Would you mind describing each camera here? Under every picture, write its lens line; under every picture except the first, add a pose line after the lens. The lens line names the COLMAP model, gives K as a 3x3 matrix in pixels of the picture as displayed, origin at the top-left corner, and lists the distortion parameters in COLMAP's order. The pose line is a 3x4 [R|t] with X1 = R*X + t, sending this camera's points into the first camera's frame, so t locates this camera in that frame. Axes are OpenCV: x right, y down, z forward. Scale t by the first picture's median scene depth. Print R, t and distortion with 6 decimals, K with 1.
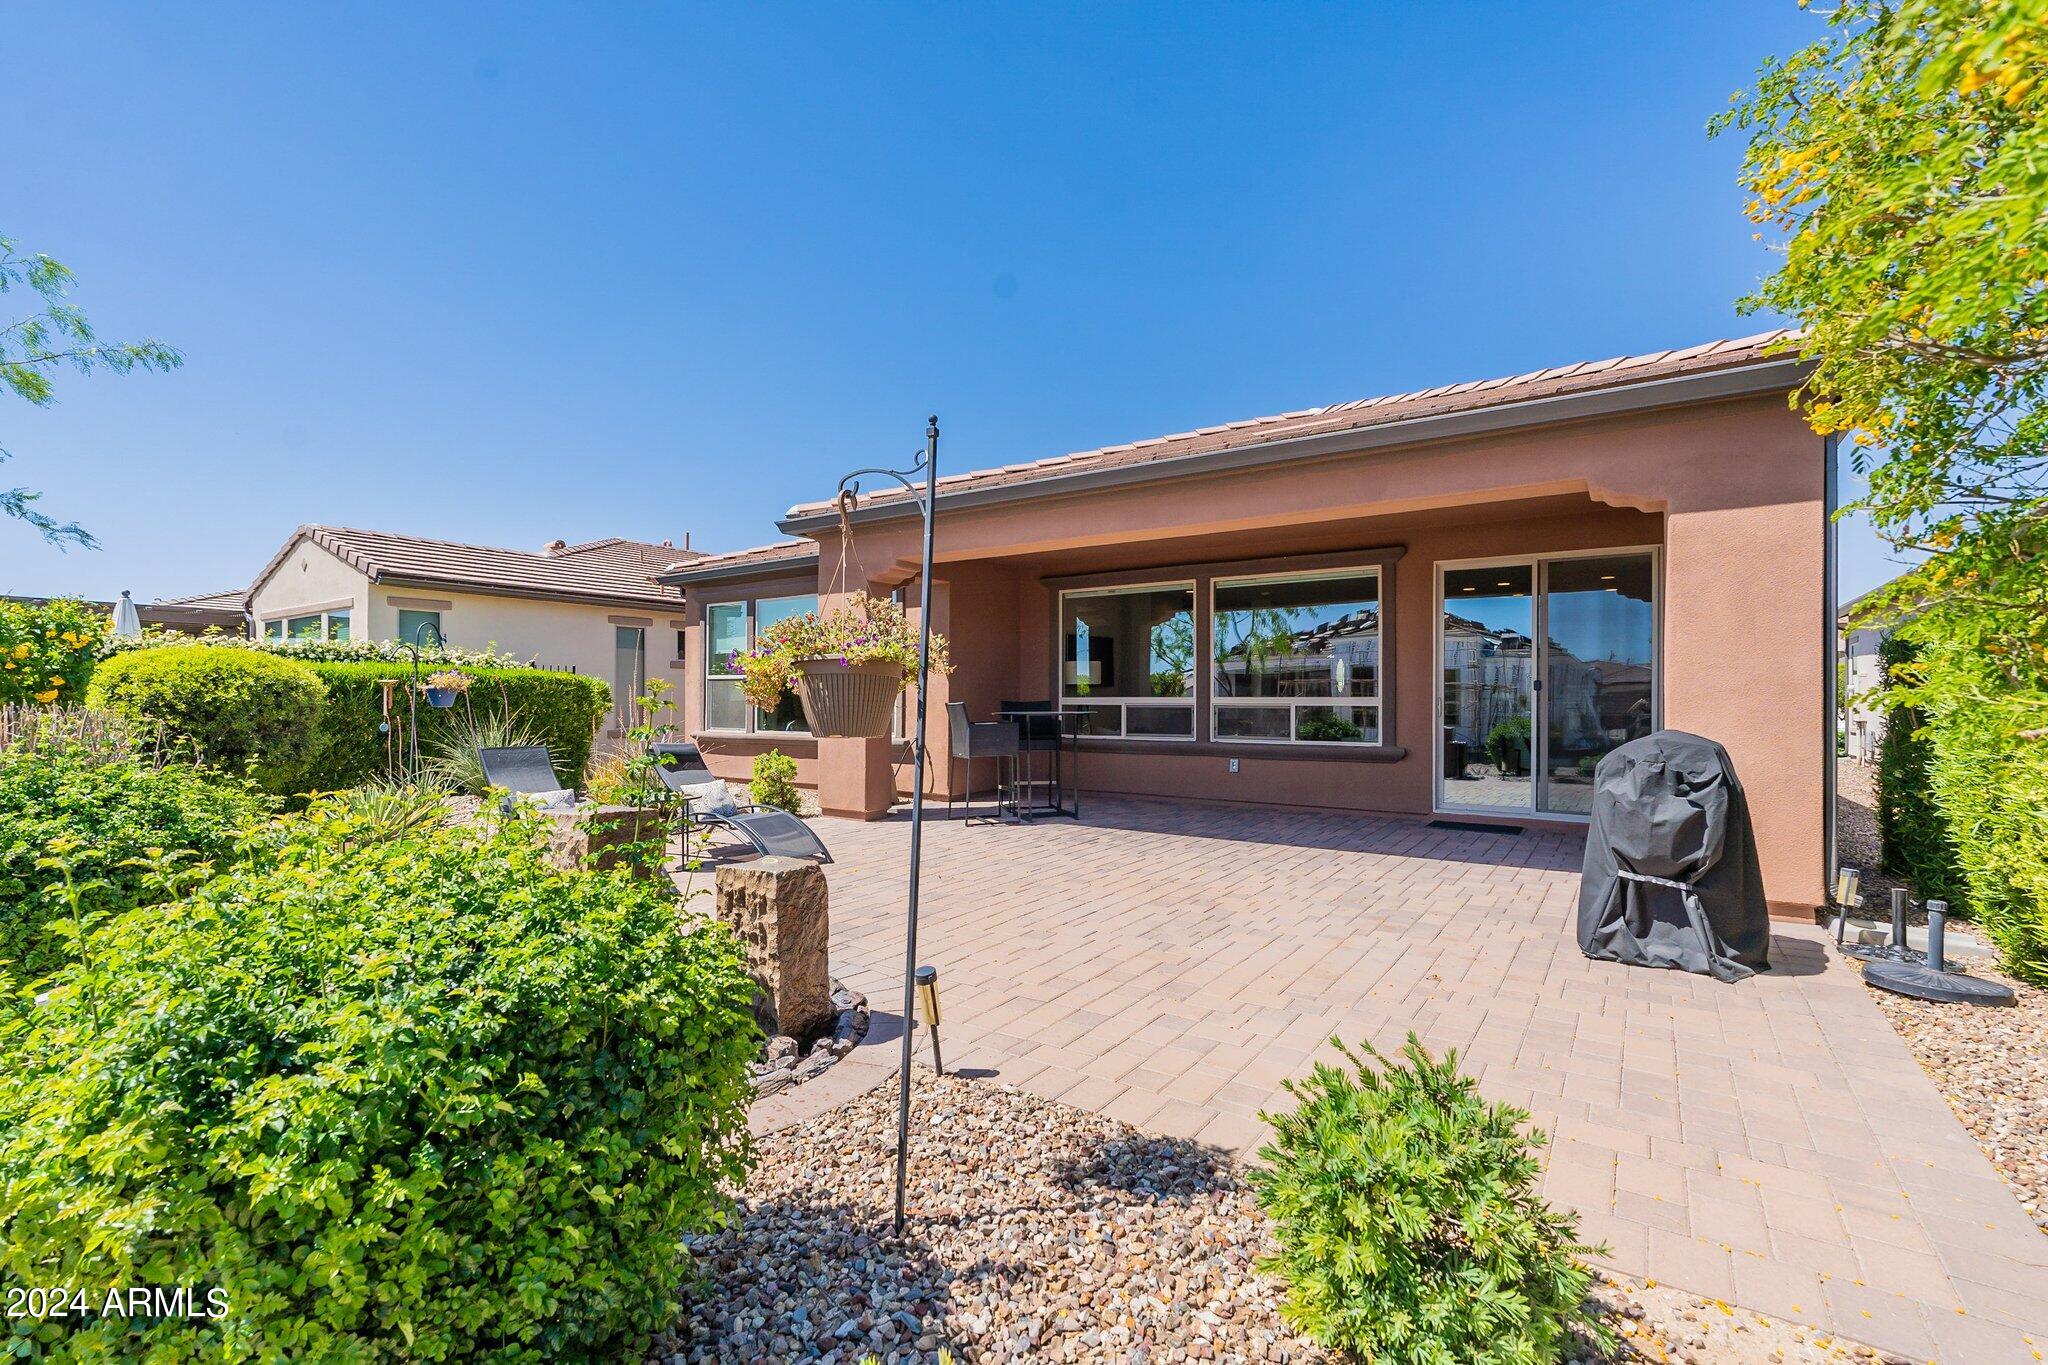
lens RADIAL K [[920.1, 0, 1011.9], [0, 920.1, 687.9], [0, 0, 1]] dist [-0.000924, -0.000337]
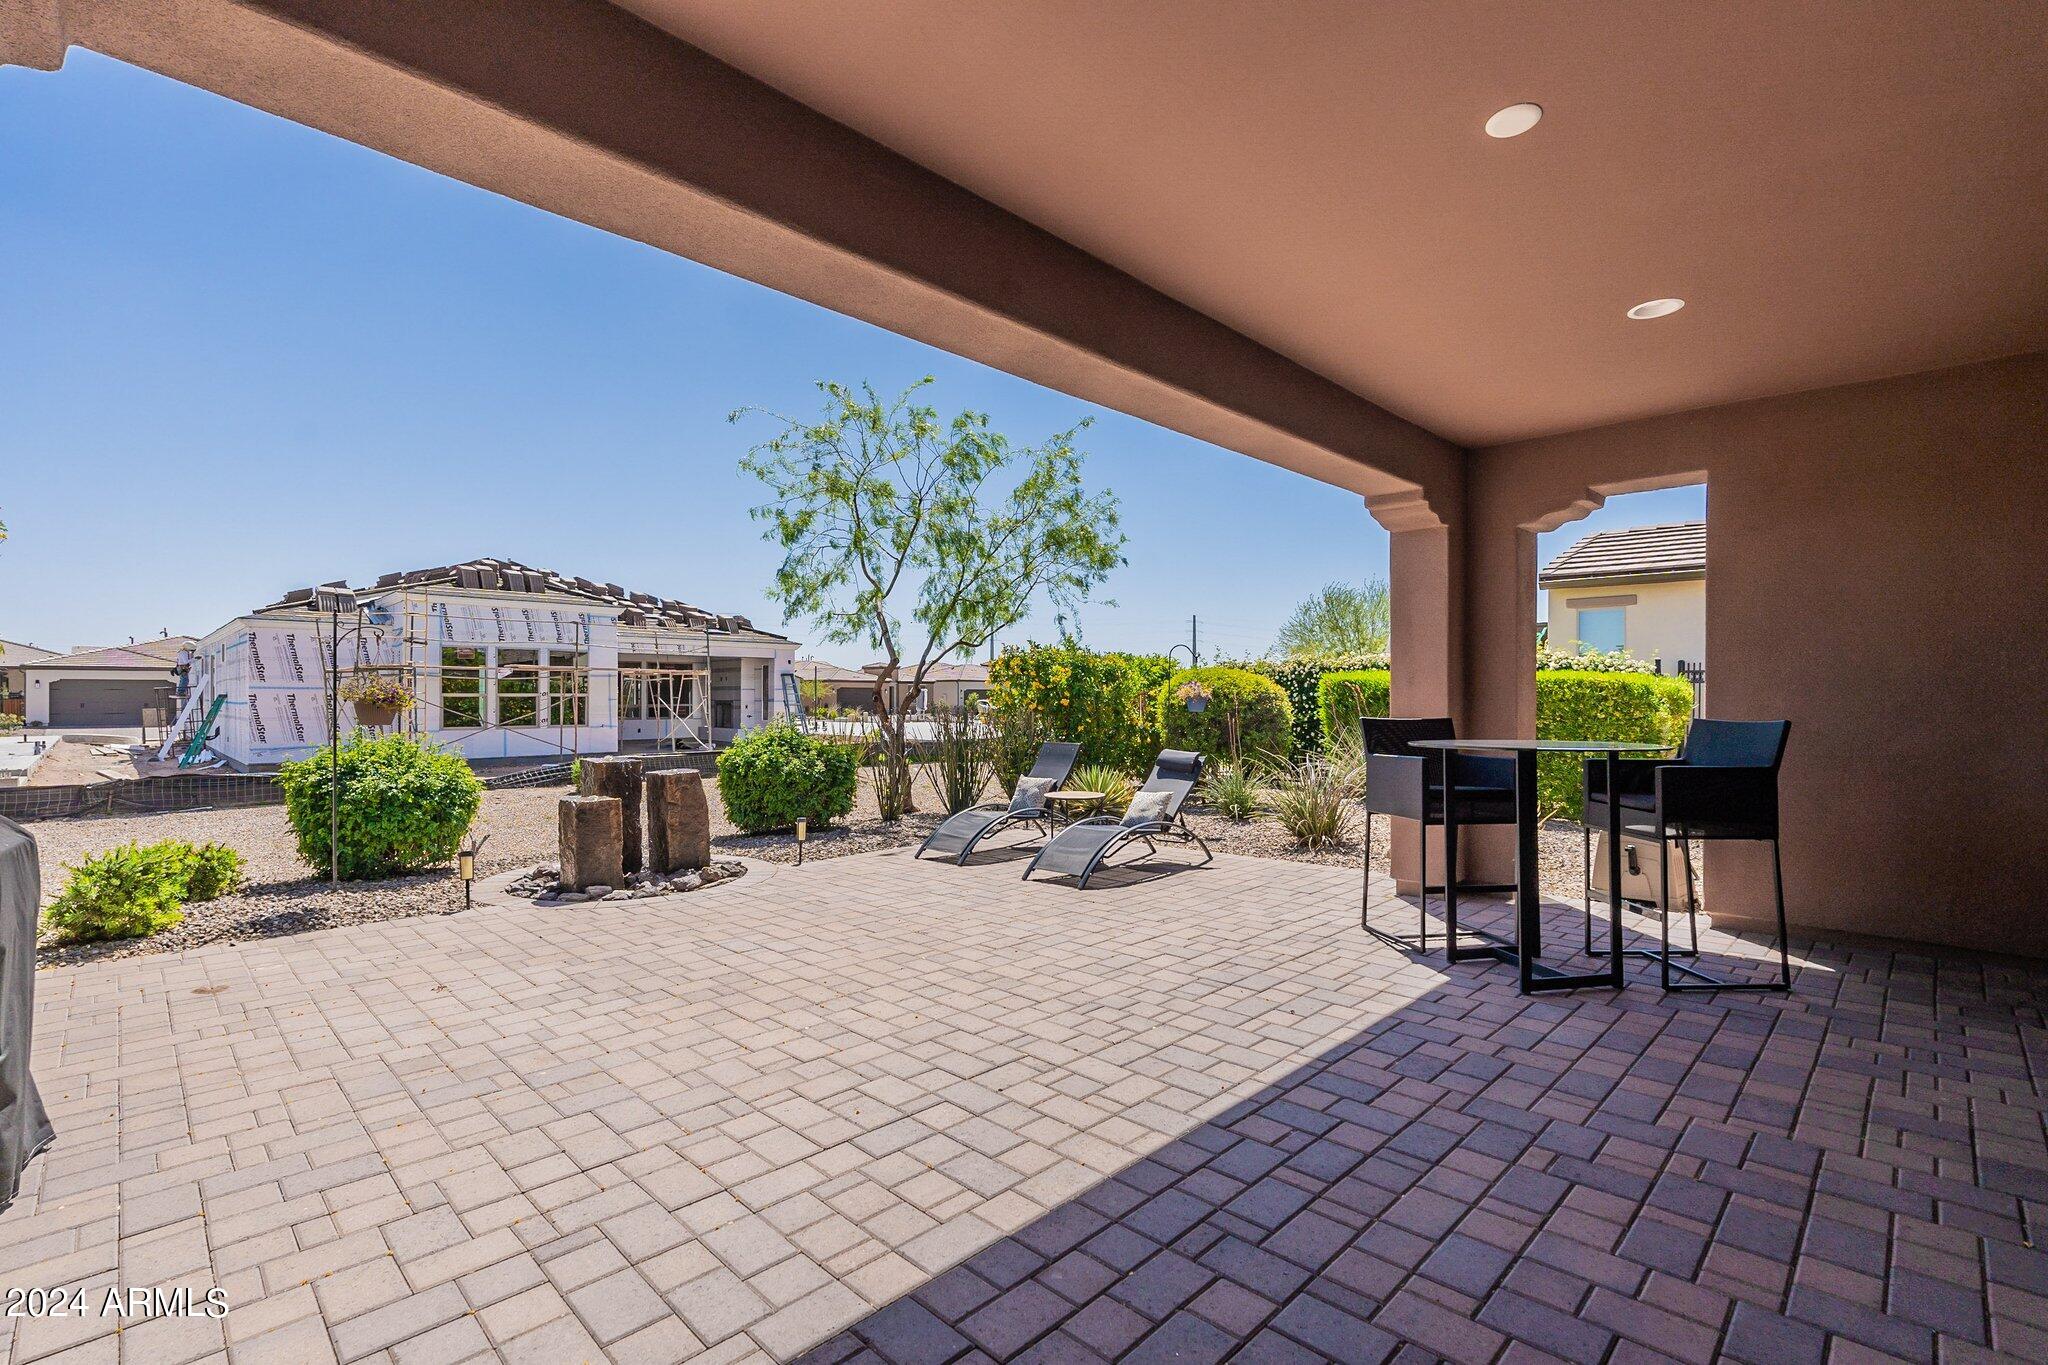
lens RADIAL K [[920.1, 0, 1020.5], [0, 920.1, 690.3], [0, 0, 1]] dist [-0.000924, -0.000337]
pose [[-0.170230, -0.007225, -0.985378, 0.530731], [0.007410, 0.999935, -0.008612, 0.001012], [0.985377, -0.008767, -0.170165, 0.824122]]
